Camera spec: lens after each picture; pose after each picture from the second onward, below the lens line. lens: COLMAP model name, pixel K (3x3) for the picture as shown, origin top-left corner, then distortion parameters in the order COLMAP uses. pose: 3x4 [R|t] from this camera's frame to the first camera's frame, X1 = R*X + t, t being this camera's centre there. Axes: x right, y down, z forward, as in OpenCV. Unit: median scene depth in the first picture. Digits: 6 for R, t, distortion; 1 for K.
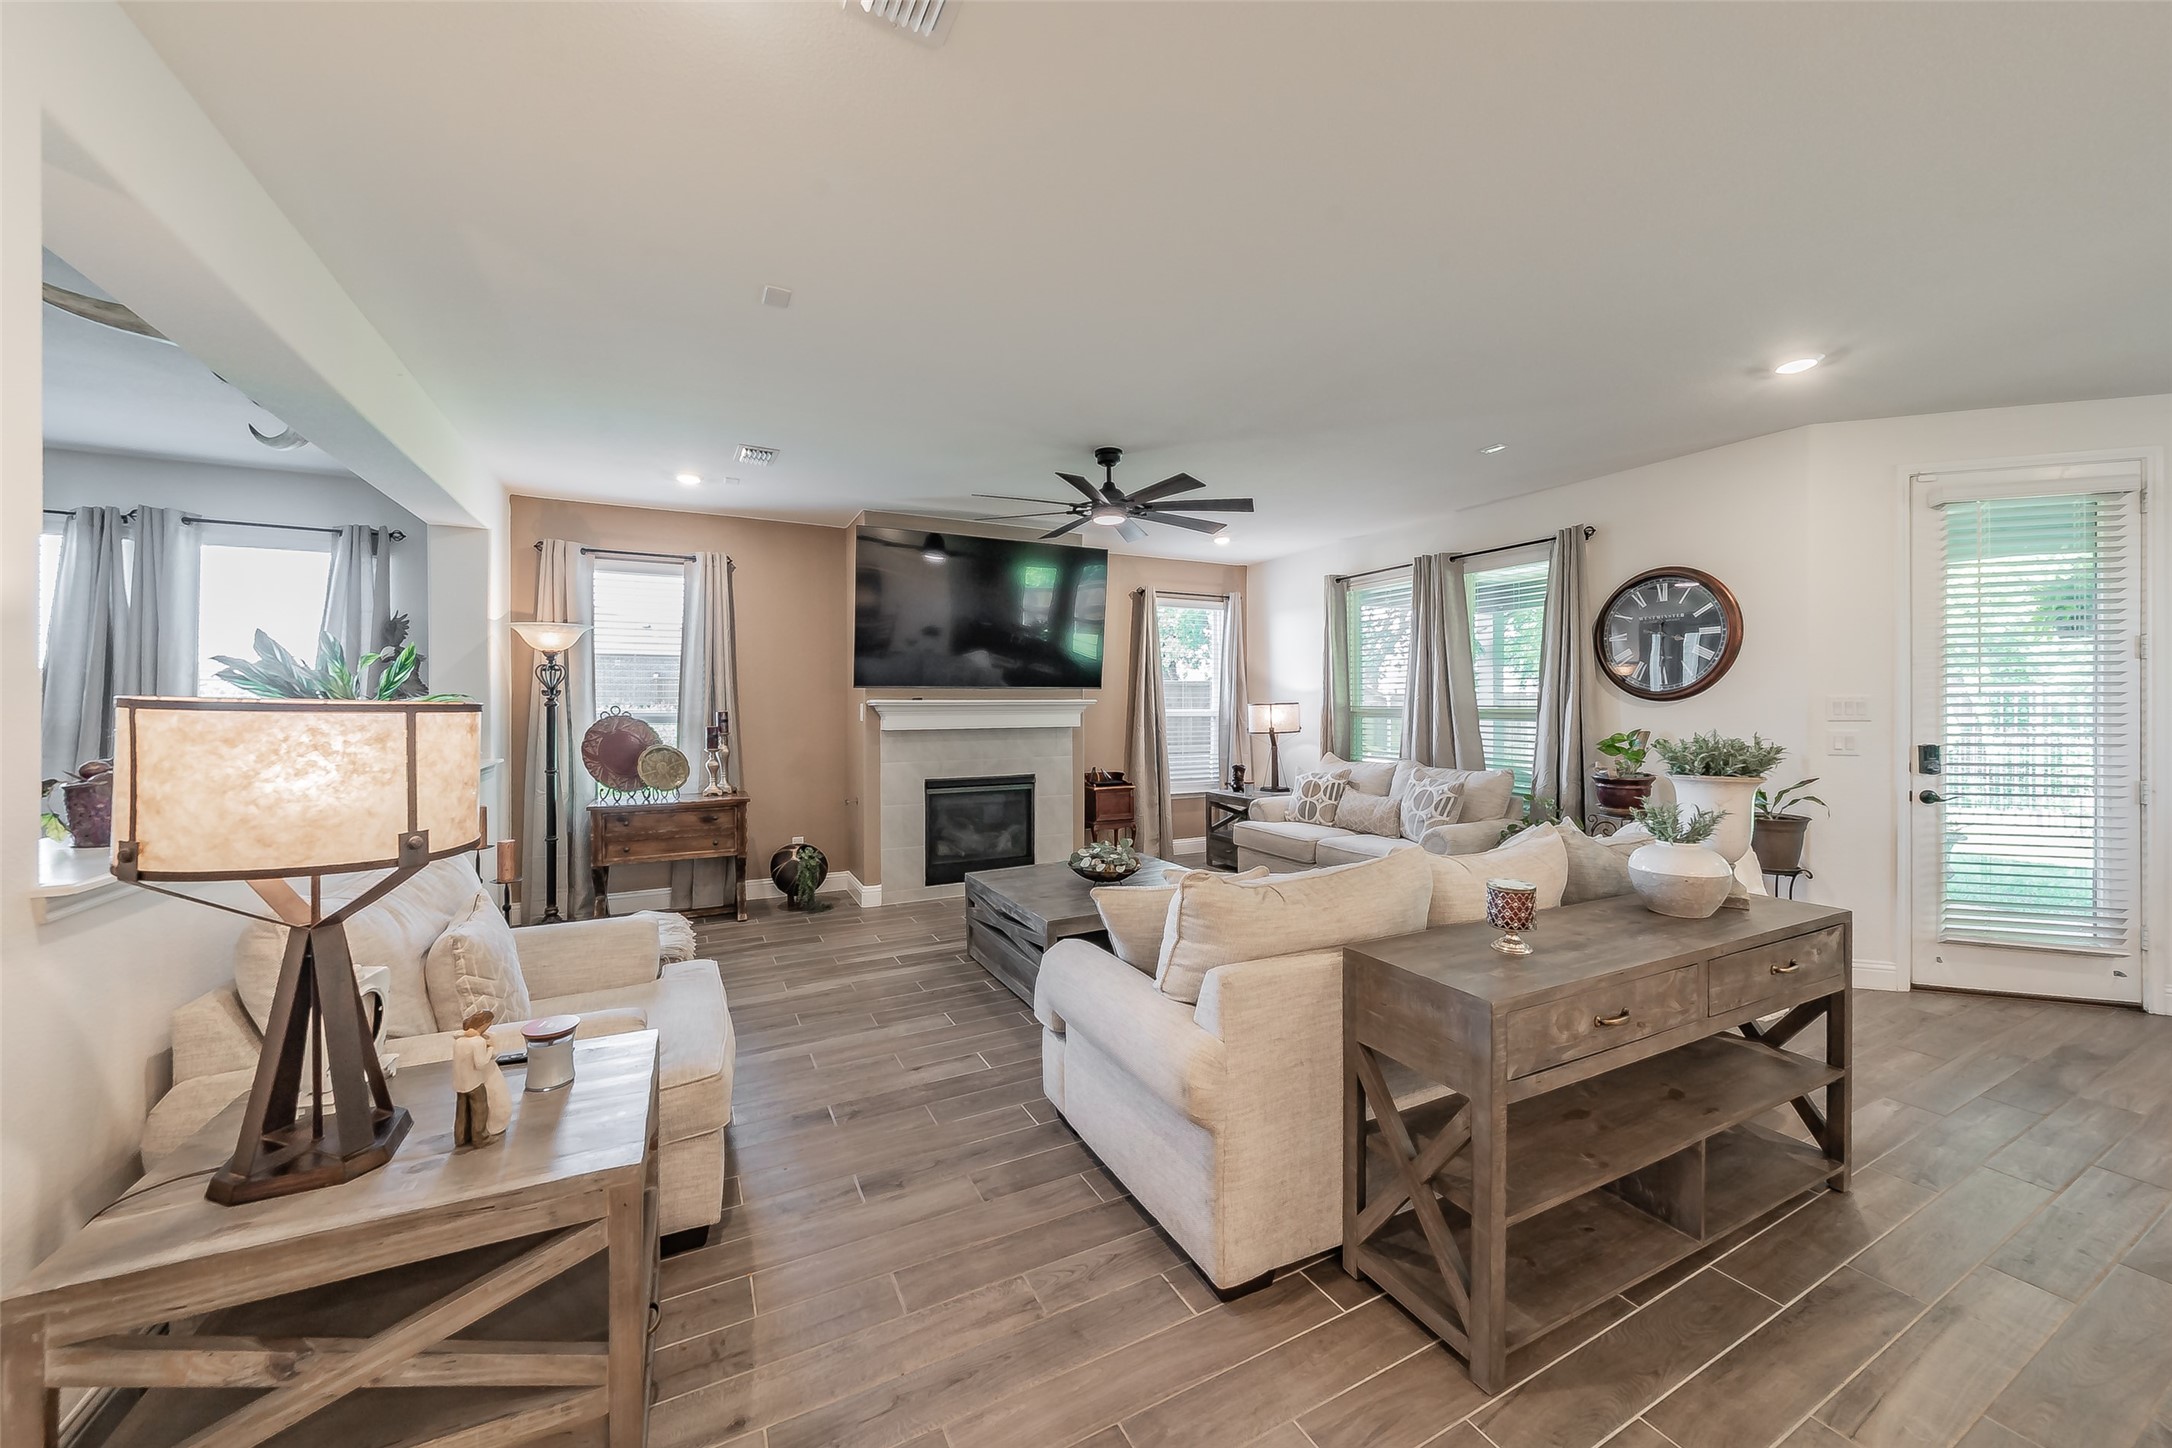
lens RADIAL K [[794.6, 0, 1079.1], [0, 794.6, 704.8], [0, 0, 1]] dist [0.000764, 0.000000]
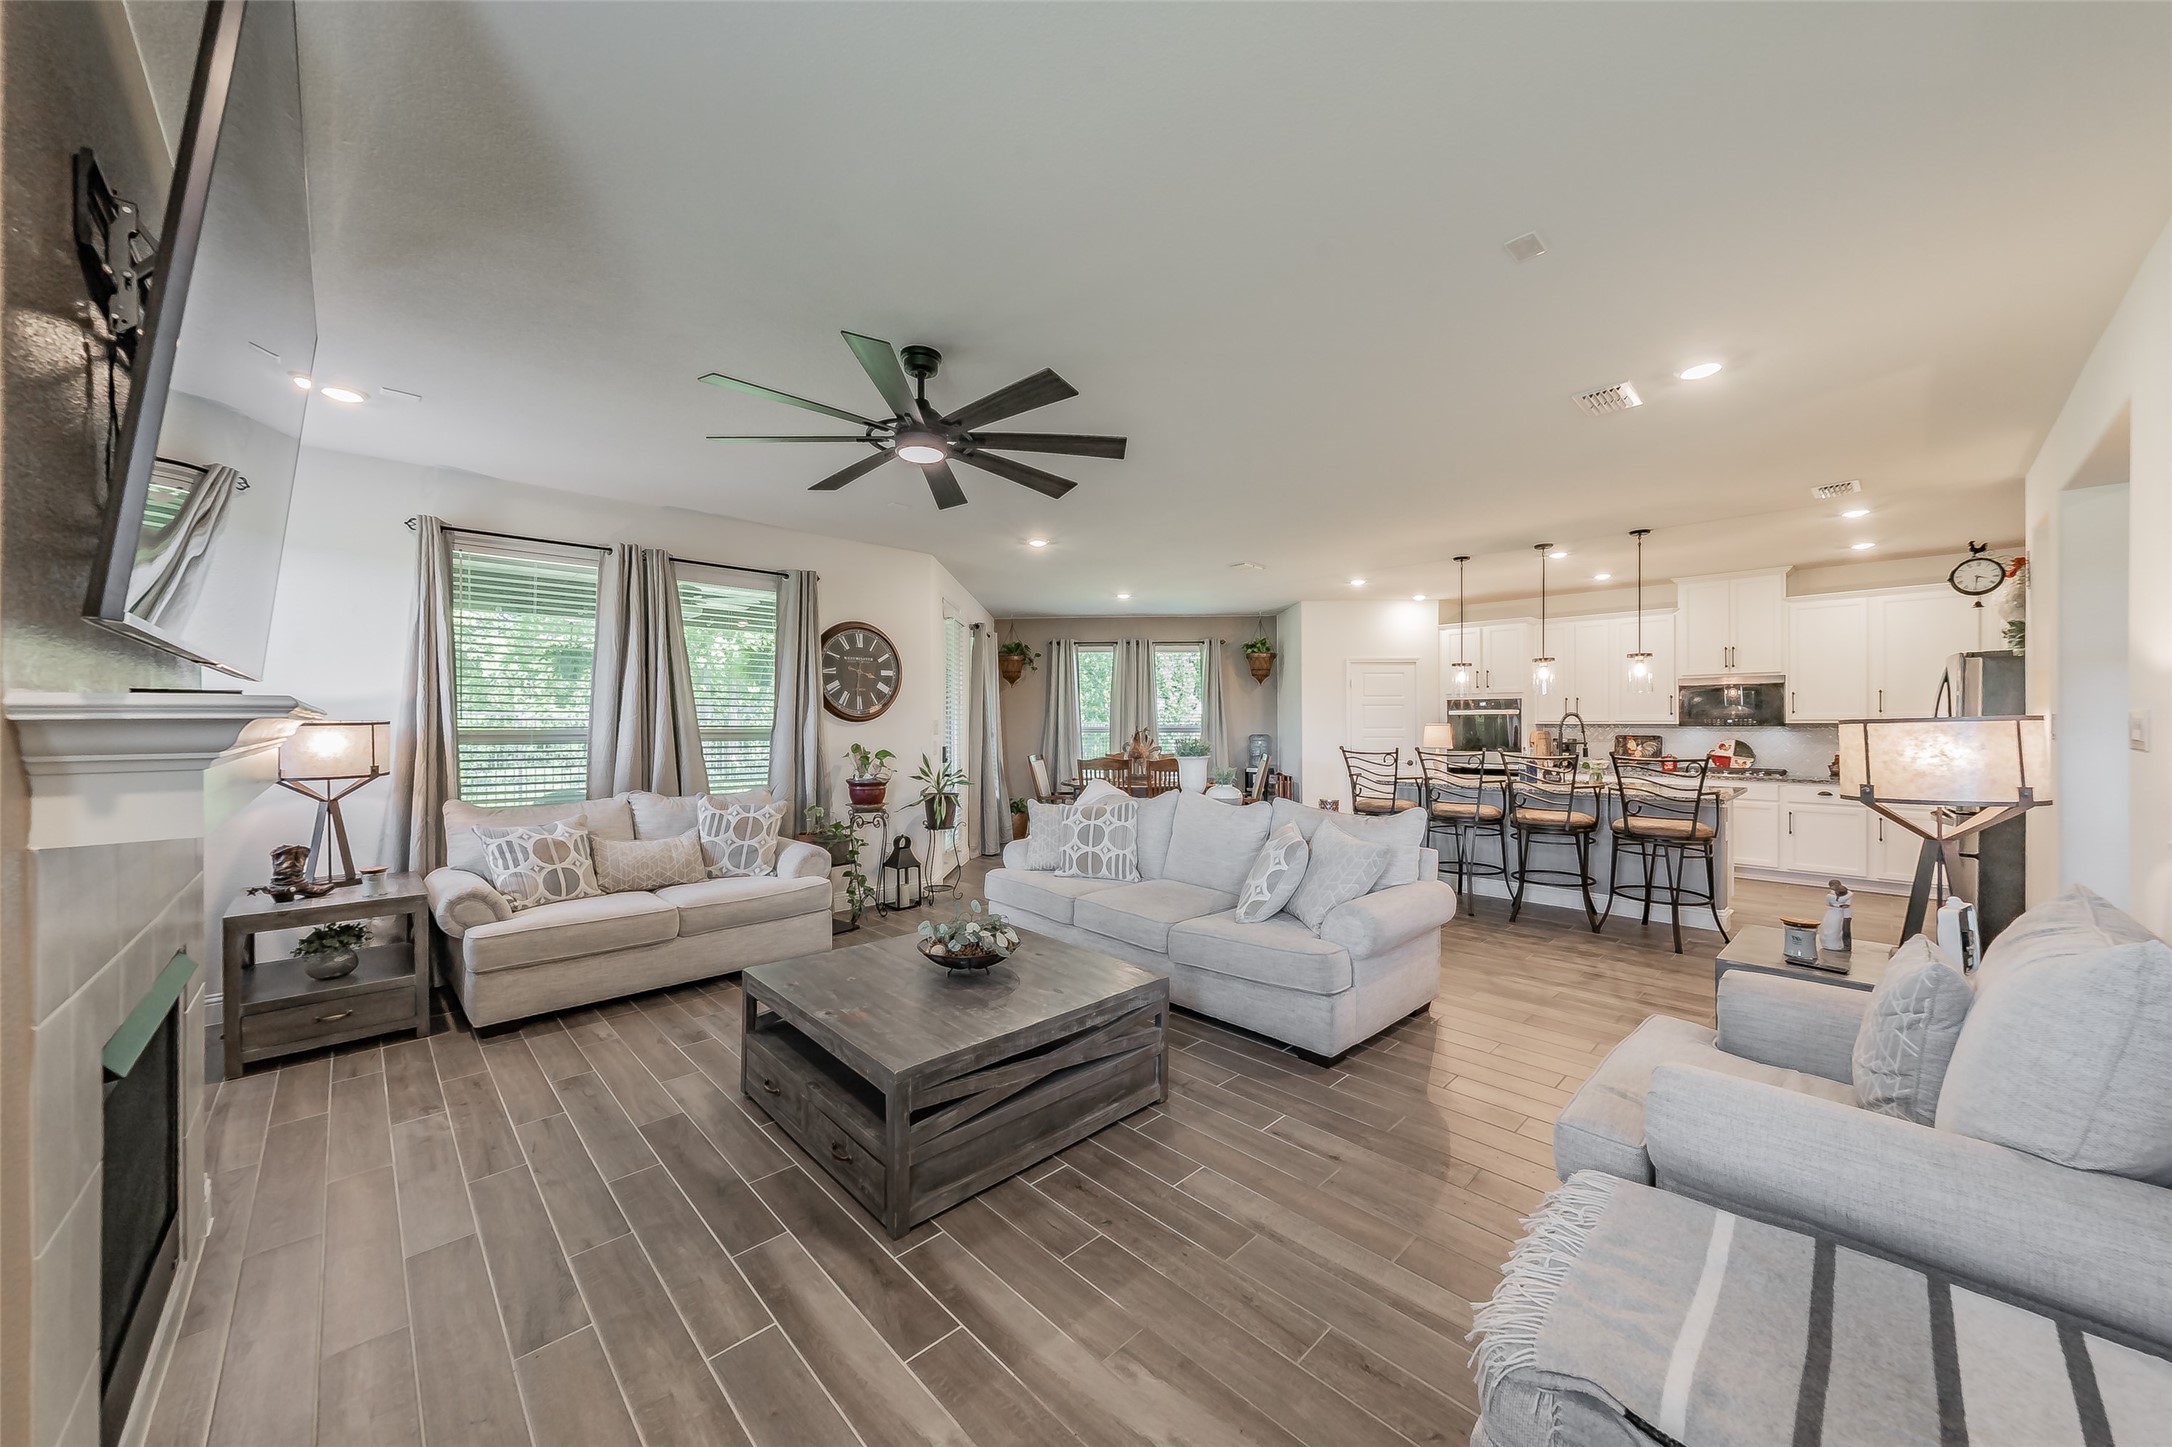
lens RADIAL K [[782.9, 0, 1086.0], [0, 782.9, 723.5], [0, 0, 1]] dist [-0.011274, 0.000007]
pose [[-0.303892, 0.006867, 0.952682, -0.586687], [0.003706, 0.999975, -0.006026, 0.006751], [-0.952699, 0.001699, -0.303909, 0.971358]]
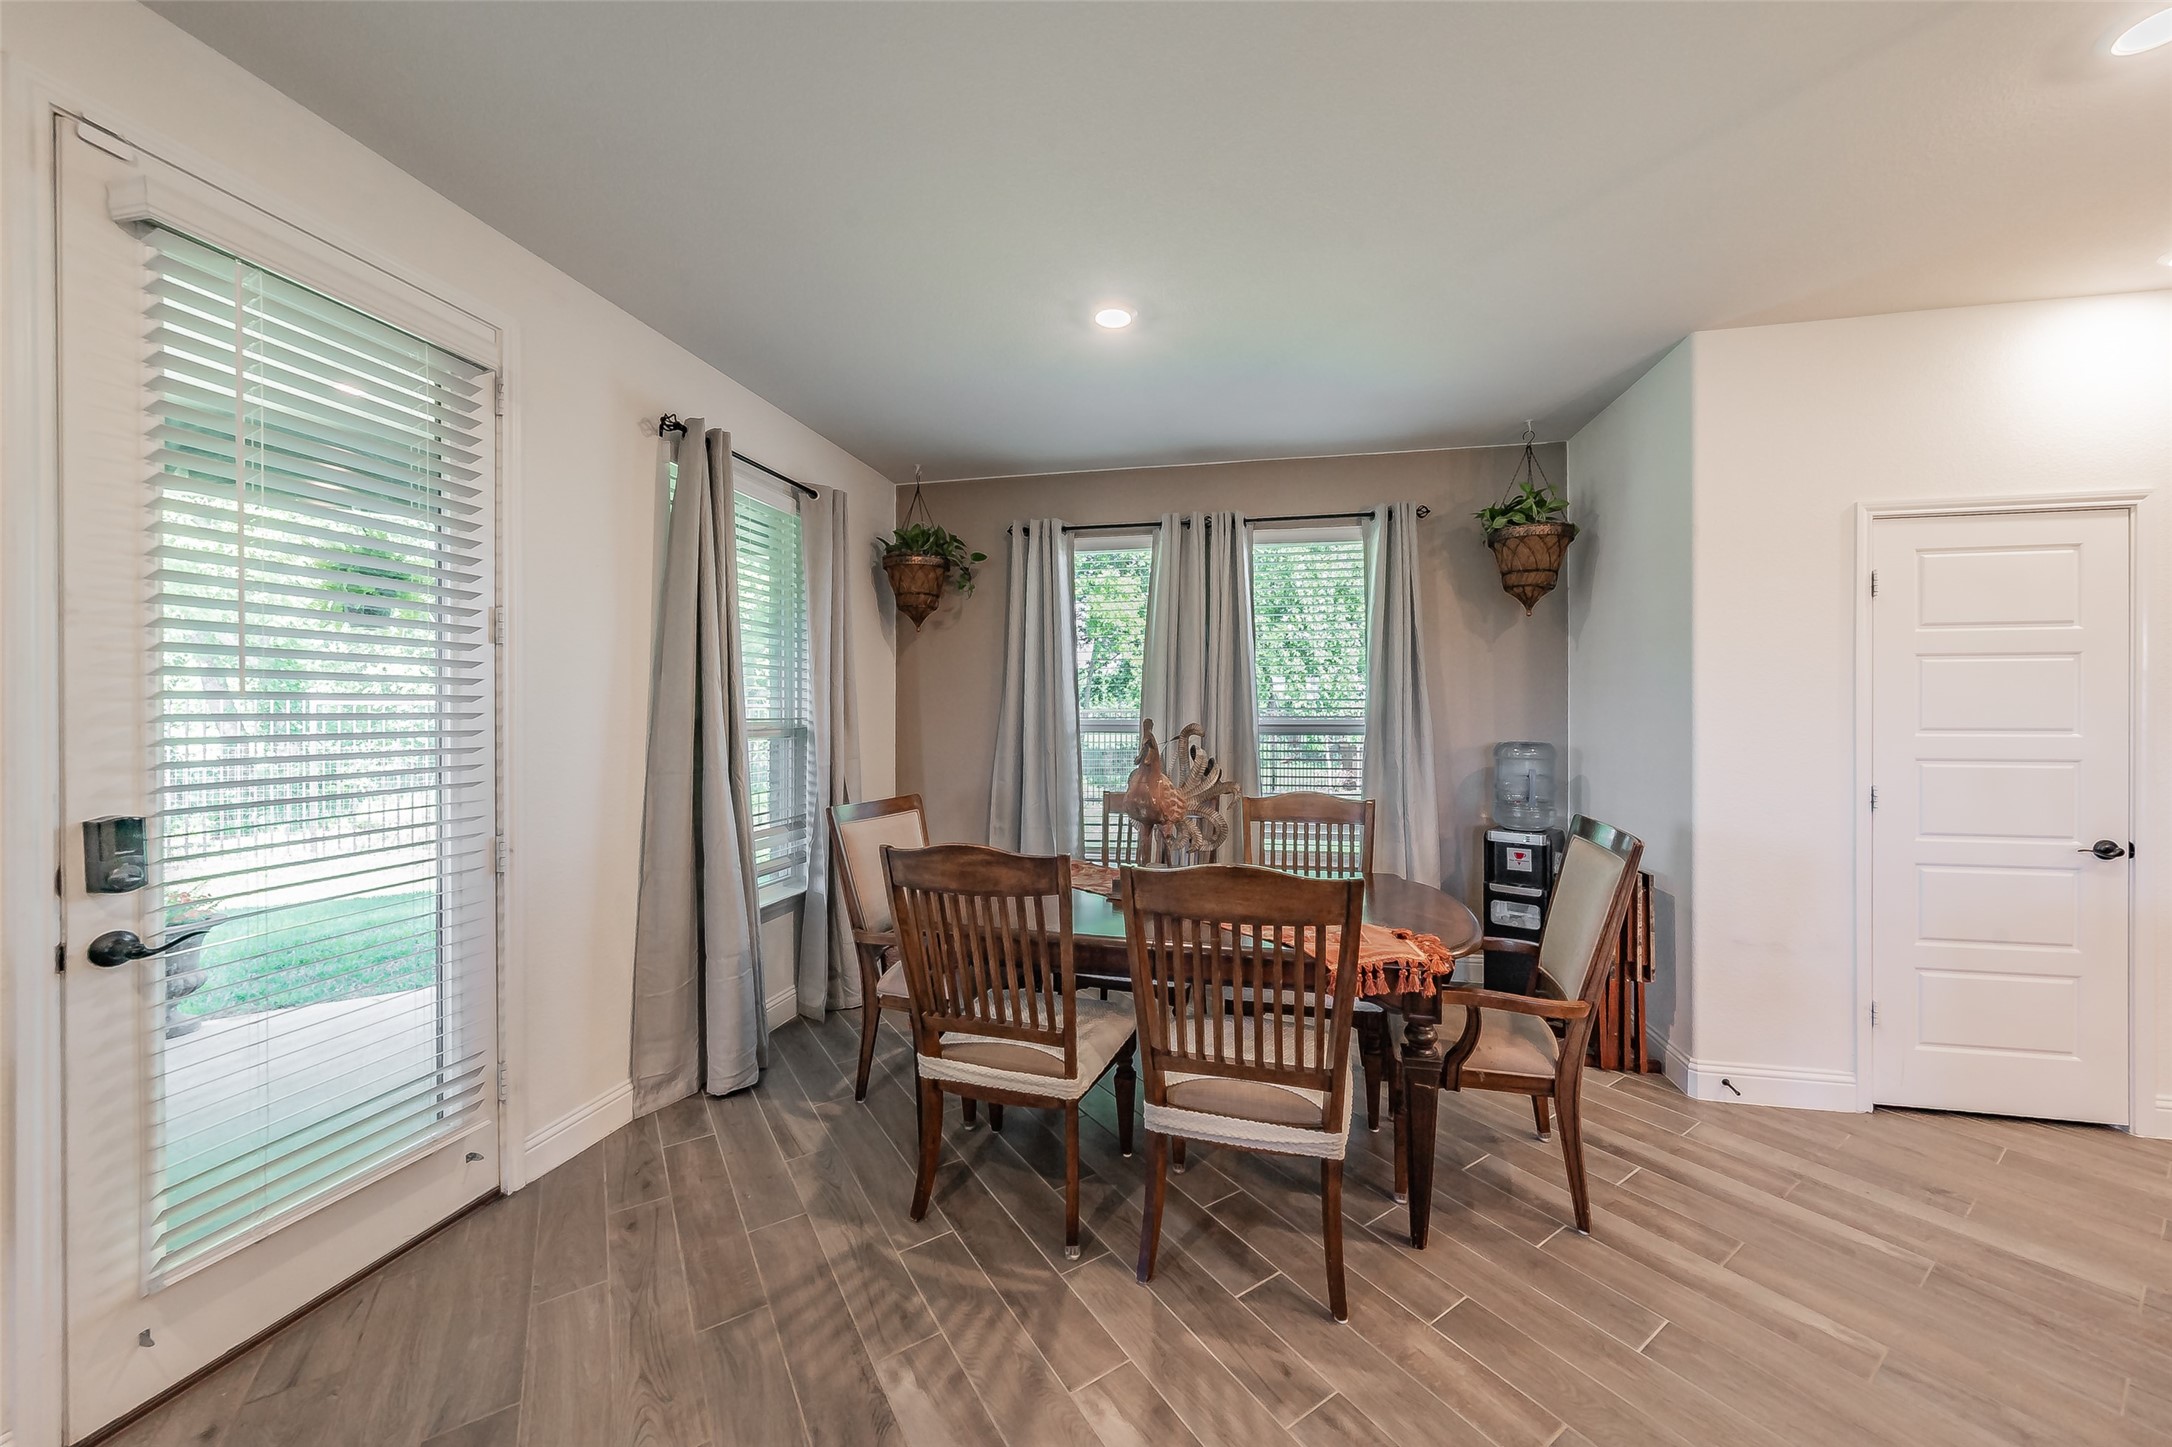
lens RADIAL K [[763.9, 0, 1103.2], [0, 763.9, 725.2], [0, 0, 1]] dist [0.000190, -0.000214]
pose [[-0.115361, -0.004224, 0.993315, 0.495871], [0.001441, 0.999989, 0.004420, 0.003240], [-0.993323, 0.001942, -0.115354, 0.434035]]
